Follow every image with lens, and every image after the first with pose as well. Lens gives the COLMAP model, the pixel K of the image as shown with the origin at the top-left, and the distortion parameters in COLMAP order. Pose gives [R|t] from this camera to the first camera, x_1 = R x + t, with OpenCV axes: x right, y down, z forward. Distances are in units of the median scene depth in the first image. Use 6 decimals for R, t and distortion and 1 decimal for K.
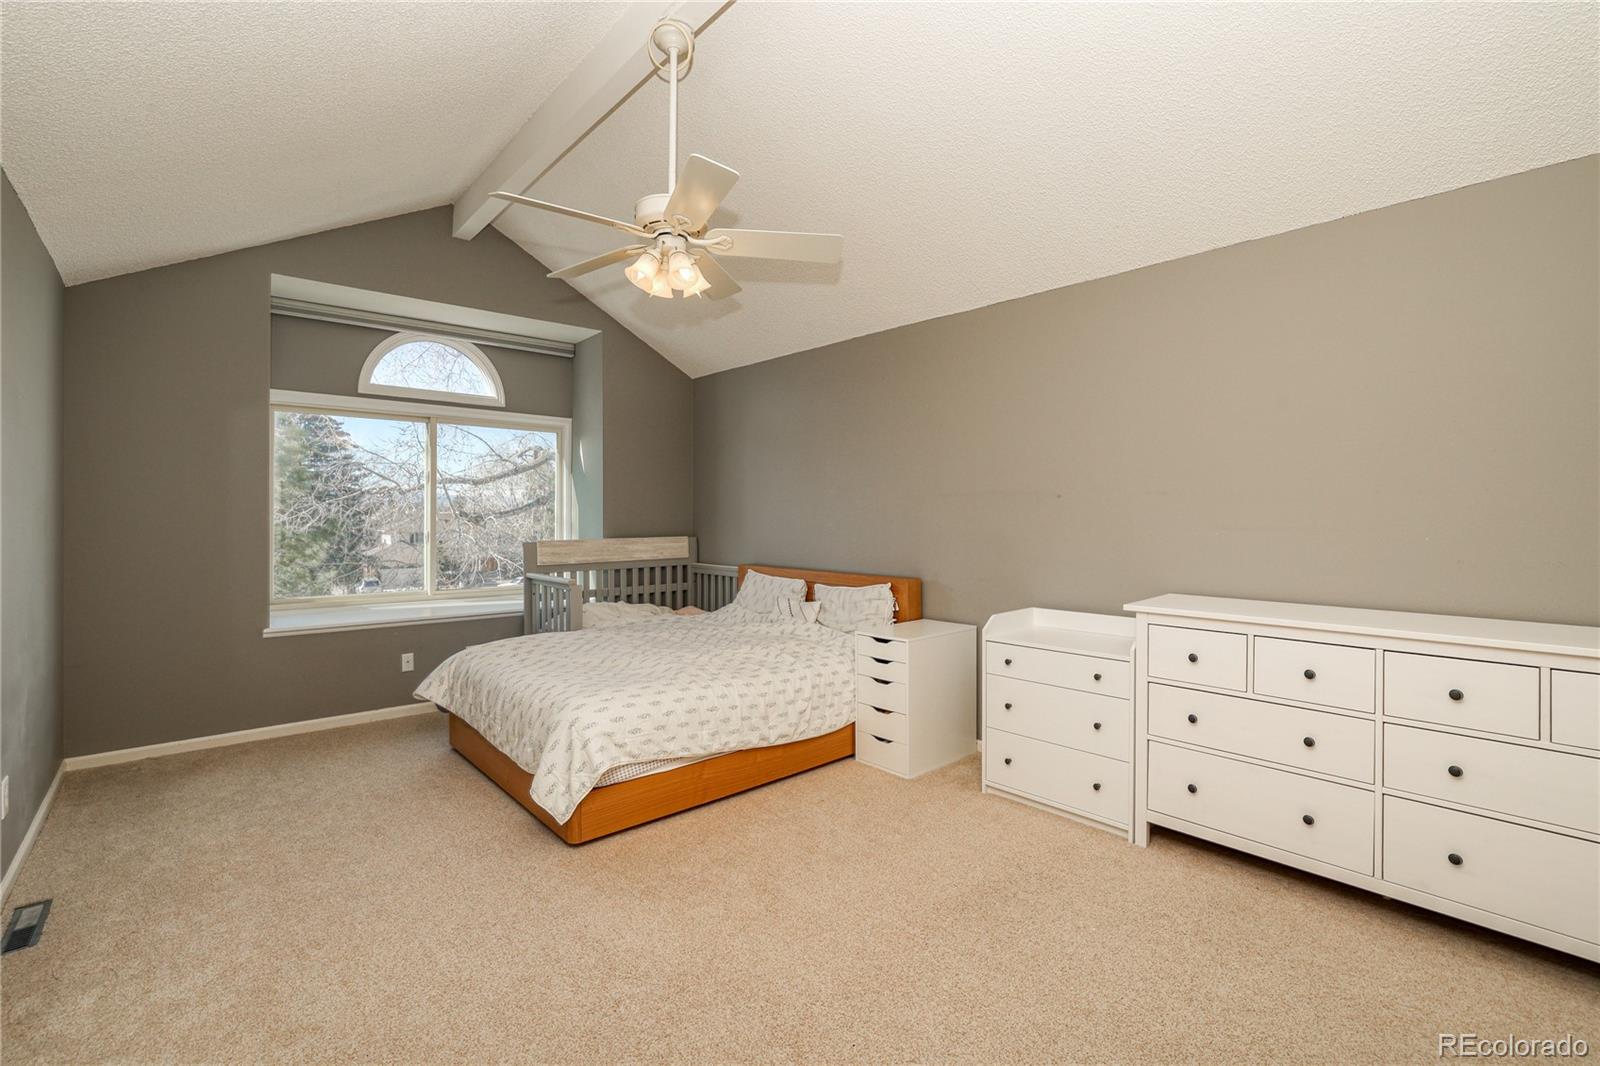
lens RADIAL K [[695.4, 0, 798.5], [0, 695.4, 517.8], [0, 0, 1]] dist [-0.011433, 0.004047]
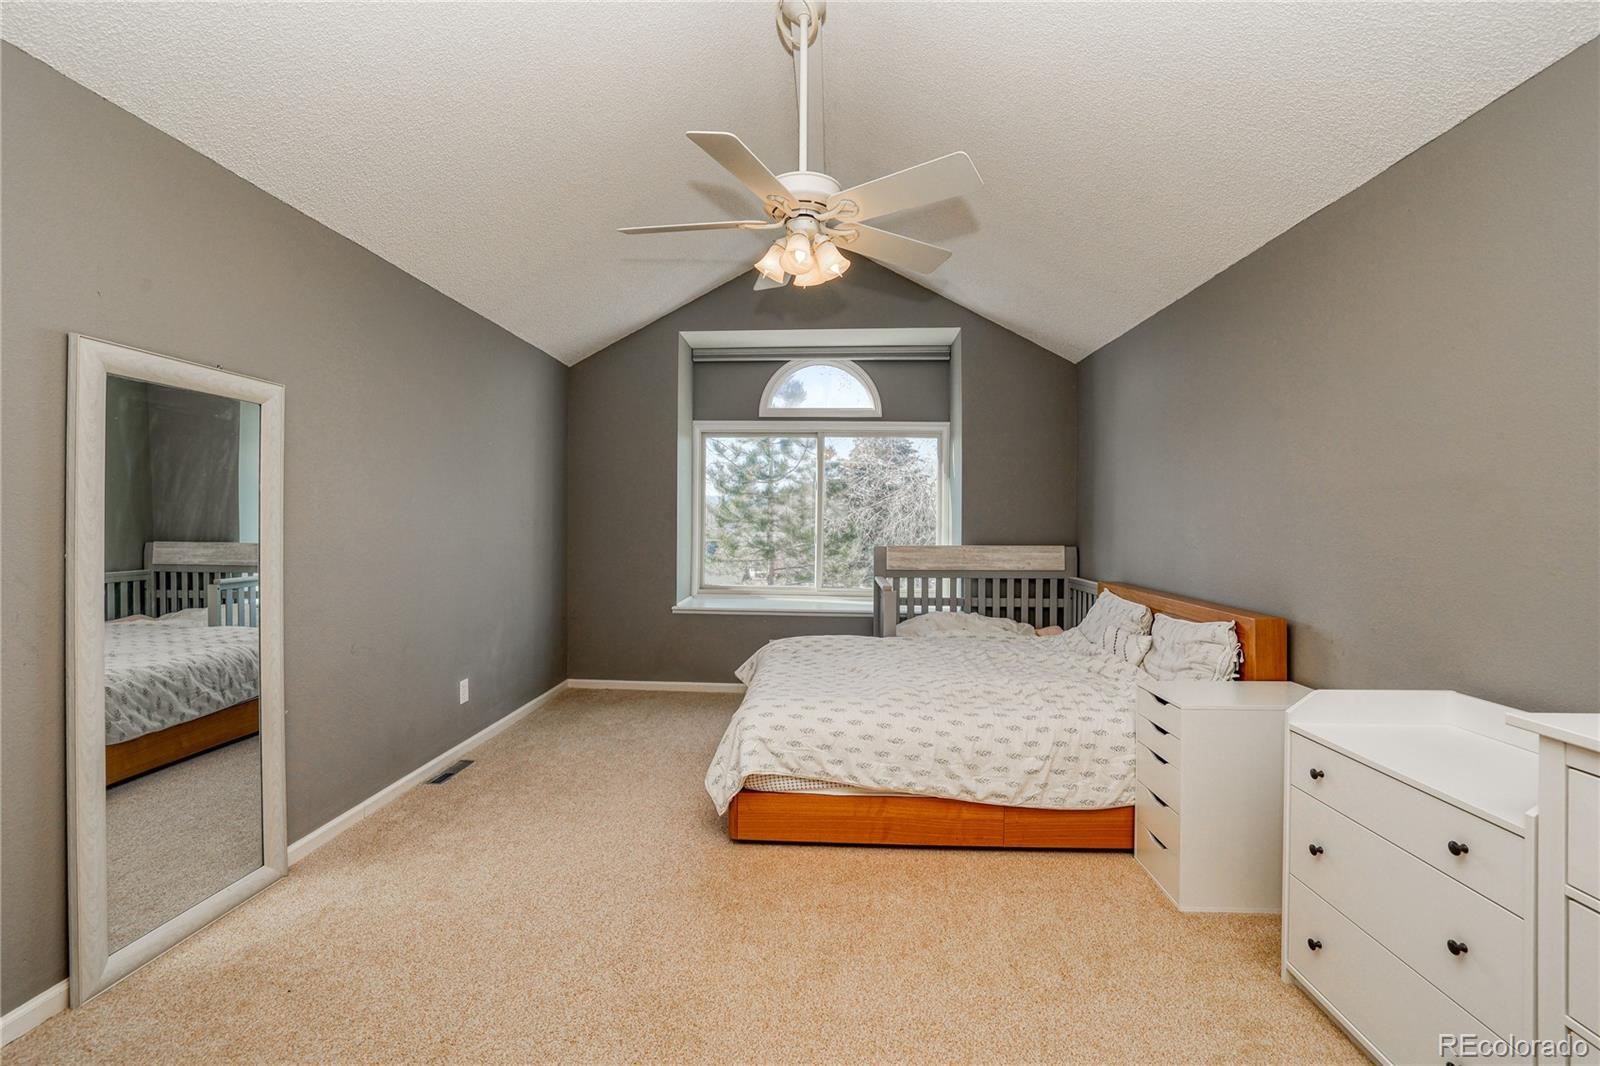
lens RADIAL K [[695.4, 0, 799.9], [0, 695.4, 530.8], [0, 0, 1]] dist [-0.011433, 0.004047]
pose [[0.721906, 0.015480, -0.691817, 0.294851], [-0.010100, 0.999879, 0.011835, 0.001220], [0.691917, -0.001557, 0.721975, 0.214713]]
